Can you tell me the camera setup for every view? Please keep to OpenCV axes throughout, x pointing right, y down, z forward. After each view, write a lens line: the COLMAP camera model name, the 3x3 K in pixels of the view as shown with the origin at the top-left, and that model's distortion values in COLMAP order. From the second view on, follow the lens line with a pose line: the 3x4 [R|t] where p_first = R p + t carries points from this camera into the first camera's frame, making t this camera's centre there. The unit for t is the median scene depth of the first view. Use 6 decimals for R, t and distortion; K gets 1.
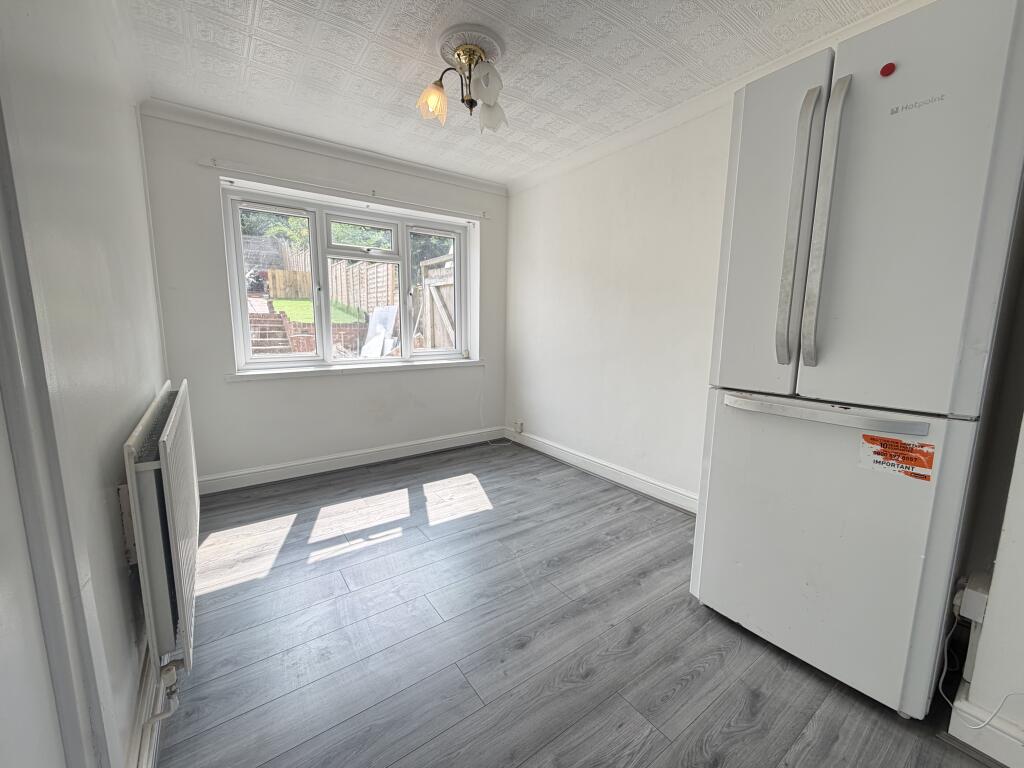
lens RADIAL K [[410.6, 0, 508.5], [0, 410.6, 382.8], [0, 0, 1]] dist [-0.001762, 0.000068]
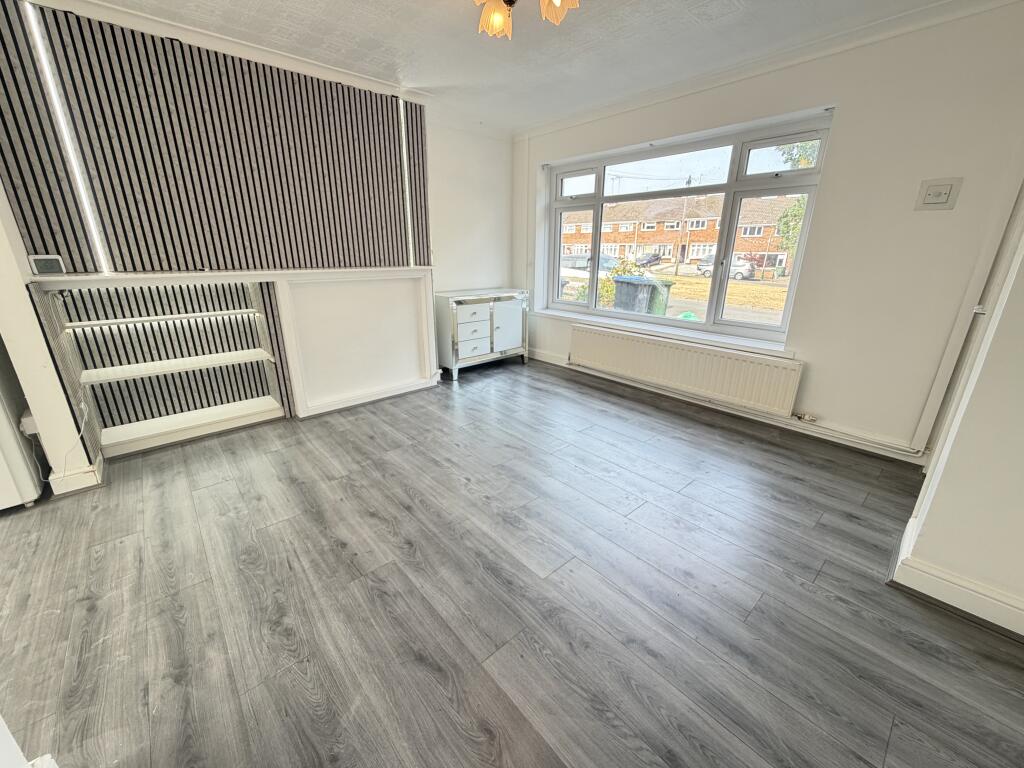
lens RADIAL K [[410.6, 0, 506.4], [0, 410.6, 384.4], [0, 0, 1]] dist [-0.001762, 0.000068]
pose [[-0.102128, -0.315951, 0.943263, -0.305582], [0.135779, 0.934919, 0.327858, 0.029180], [-0.985461, 0.161558, -0.052582, -0.424014]]
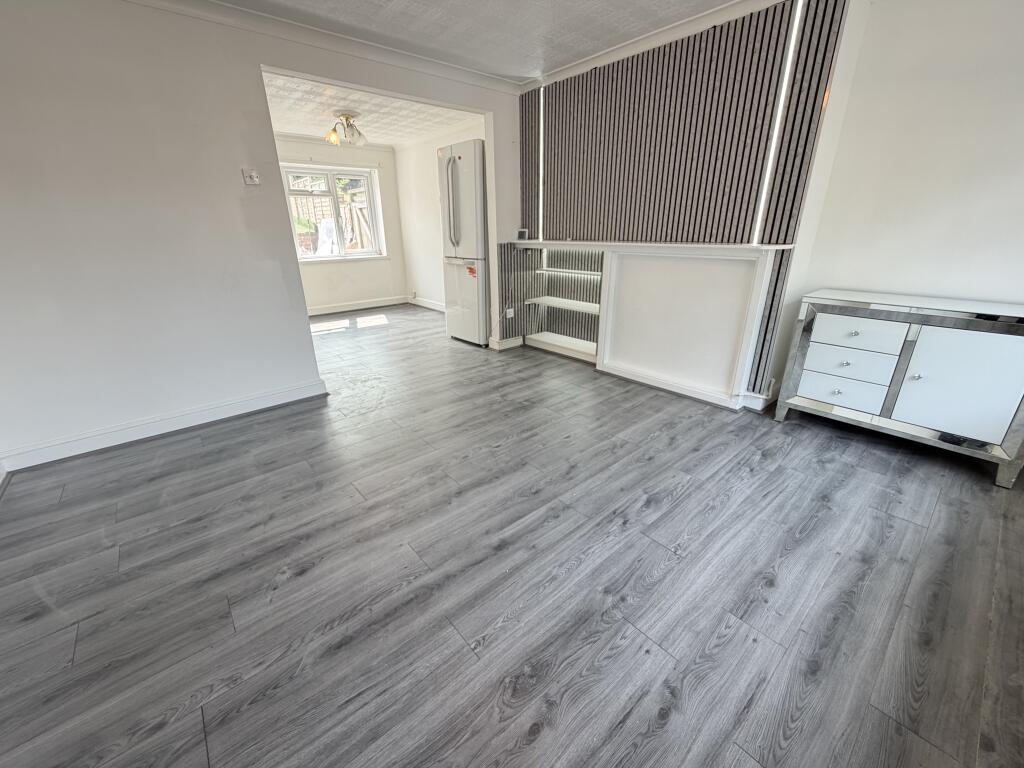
lens RADIAL K [[410.6, 0, 509.0], [0, 410.6, 381.0], [0, 0, 1]] dist [-0.001762, 0.000068]
pose [[0.996081, -0.049301, 0.073426, 0.417601], [0.032390, 0.975889, 0.215849, 0.151648], [-0.082297, -0.212625, 0.973662, -1.209856]]
